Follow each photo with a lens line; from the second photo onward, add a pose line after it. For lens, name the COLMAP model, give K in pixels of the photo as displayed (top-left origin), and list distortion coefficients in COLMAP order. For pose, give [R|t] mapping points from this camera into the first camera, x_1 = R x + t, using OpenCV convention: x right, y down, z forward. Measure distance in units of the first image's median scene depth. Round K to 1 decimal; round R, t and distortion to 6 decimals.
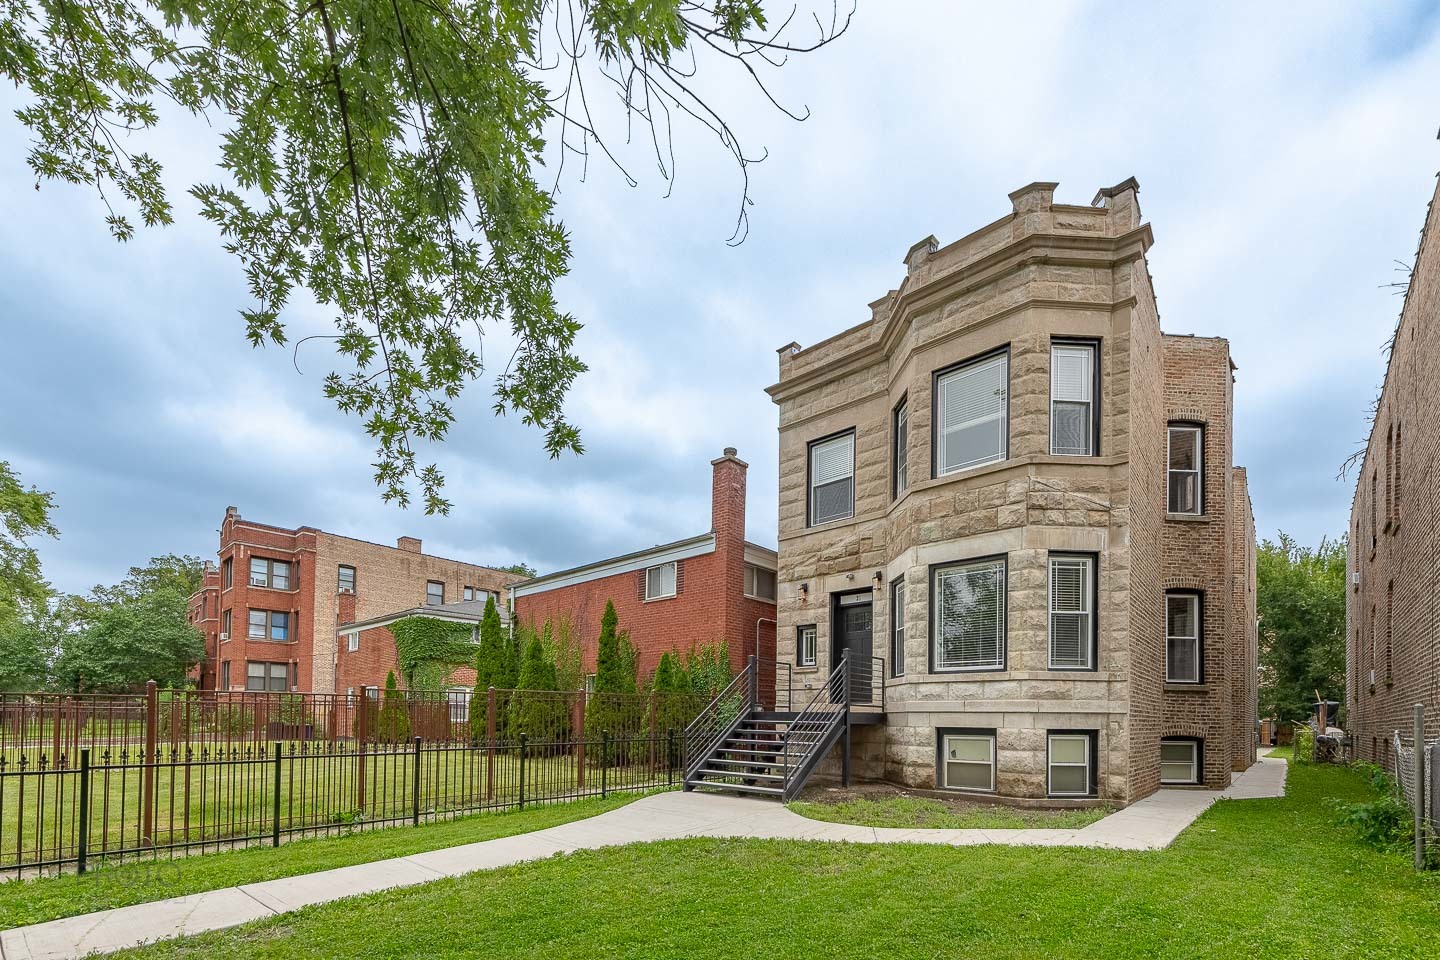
lens RADIAL K [[564.1, 0, 720.9], [0, 564.1, 530.1], [0, 0, 1]] dist [0.010464, 0.000108]
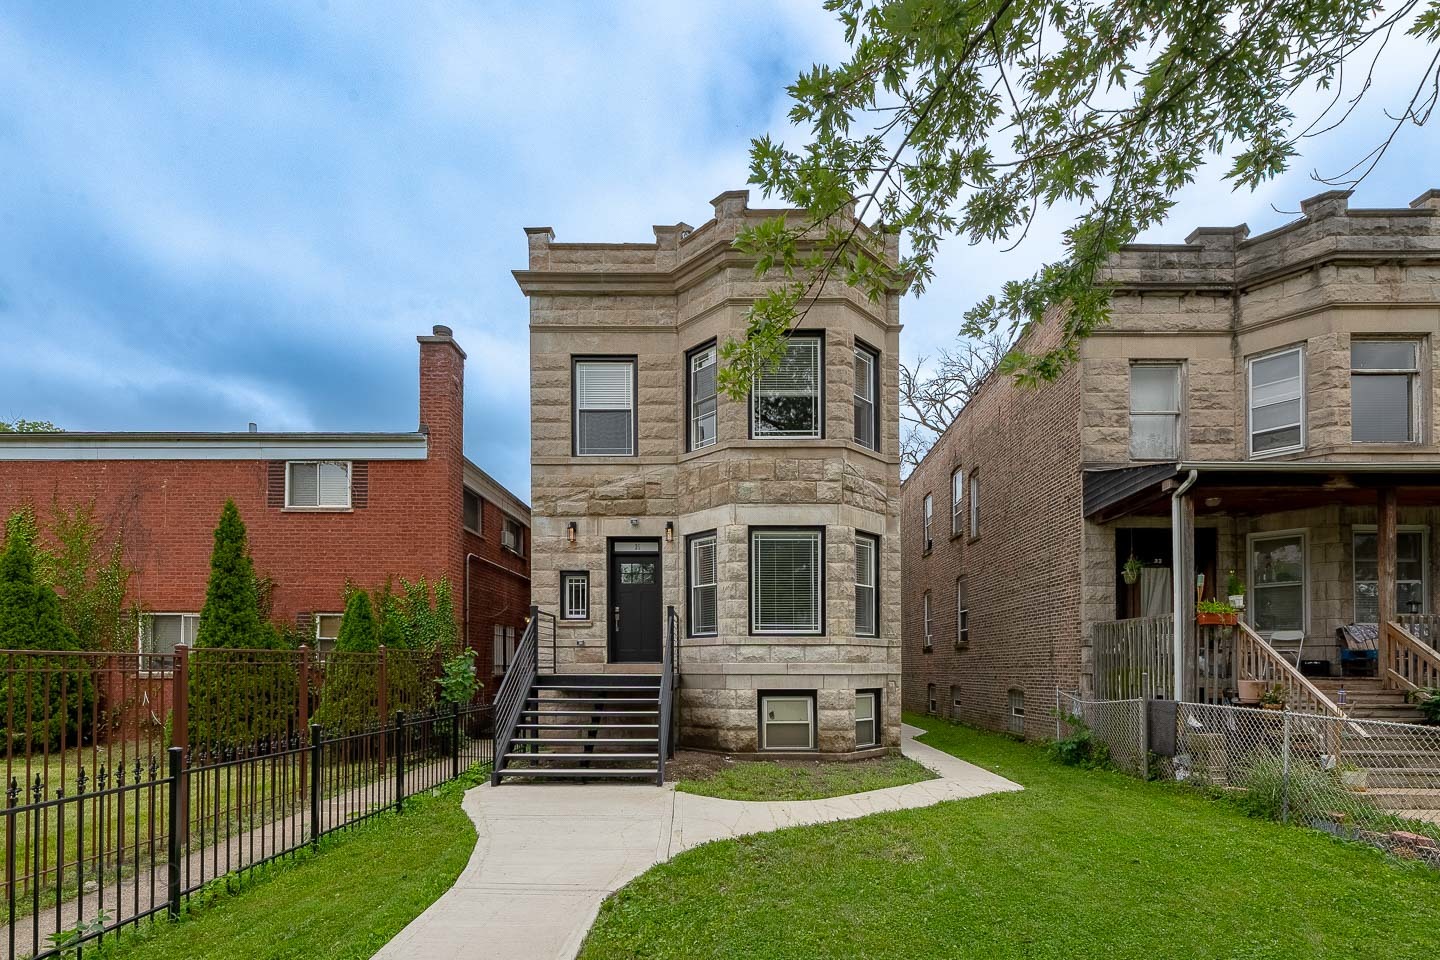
lens RADIAL K [[626.5, 0, 720.0], [0, 626.5, 480.0], [0, 0, 1]] dist [0.002315, -0.000229]
pose [[0.775959, 0.174243, 0.606239, -0.331969], [-0.192293, 0.980686, -0.035739, 0.030804], [-0.600758, -0.088844, 0.794479, 0.157779]]
